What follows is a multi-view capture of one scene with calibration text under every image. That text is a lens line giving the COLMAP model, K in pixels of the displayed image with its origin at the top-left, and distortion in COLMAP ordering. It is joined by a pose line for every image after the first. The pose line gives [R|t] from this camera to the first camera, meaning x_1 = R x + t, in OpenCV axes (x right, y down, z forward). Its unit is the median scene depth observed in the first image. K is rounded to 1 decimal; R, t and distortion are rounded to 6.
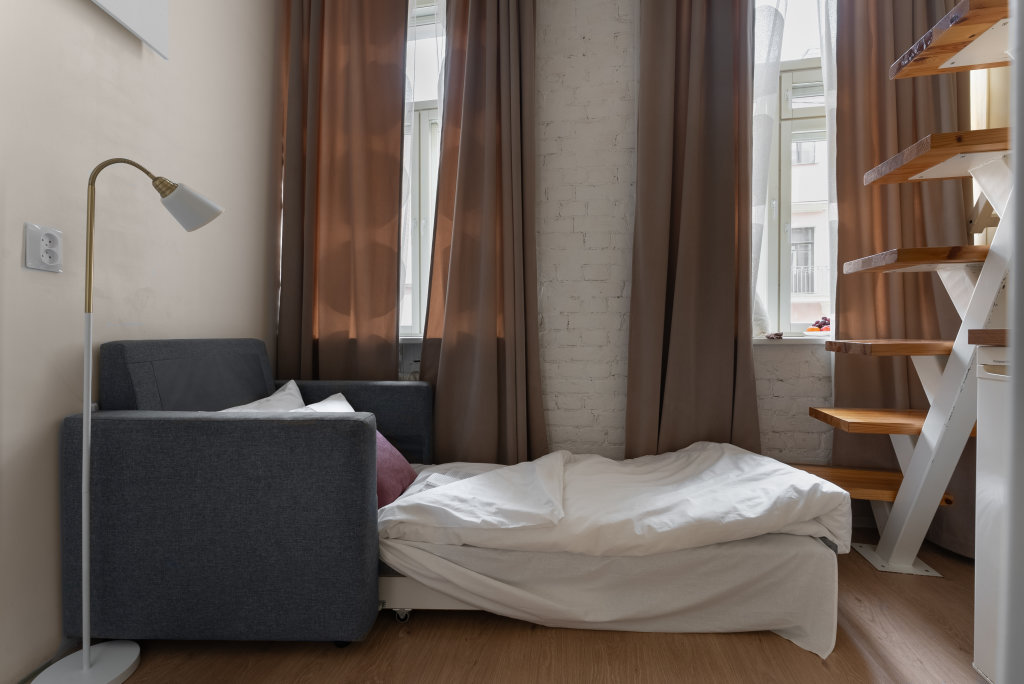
lens RADIAL K [[423.6, 0, 512.0], [0, 423.6, 342.0], [0, 0, 1]] dist [-0.008812, -0.000111]
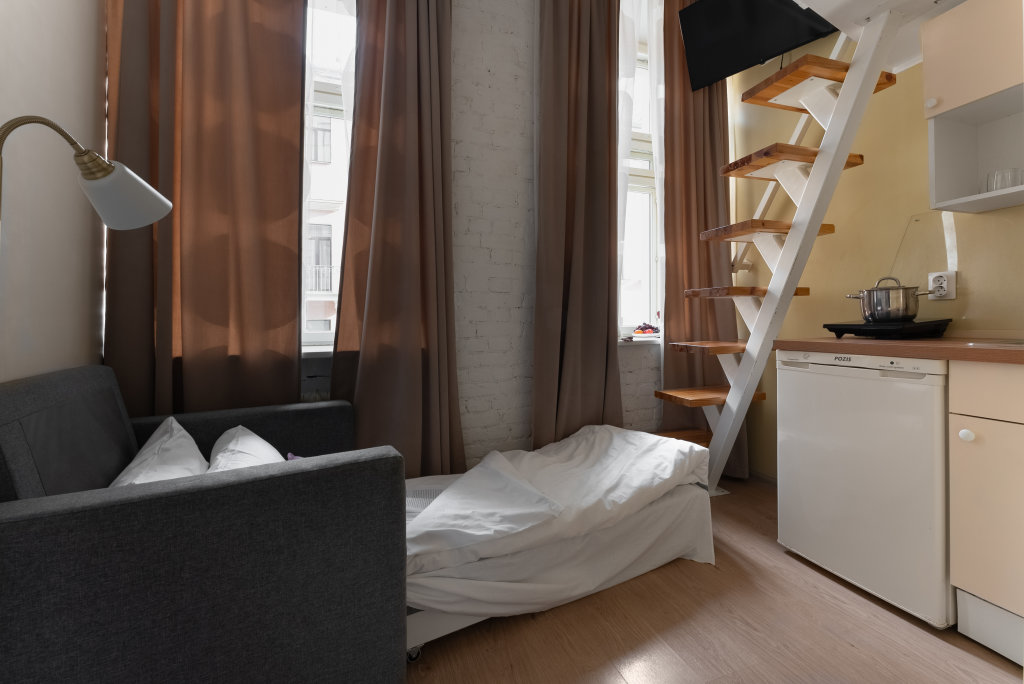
lens RADIAL K [[420.8, 0, 511.5], [0, 420.8, 326.0], [0, 0, 1]] dist [-0.000978, -0.000219]
pose [[0.863390, -0.014113, 0.504339, -0.479967], [0.020507, 0.999764, -0.007130, -0.070686], [-0.504120, 0.016498, 0.863476, 0.053559]]
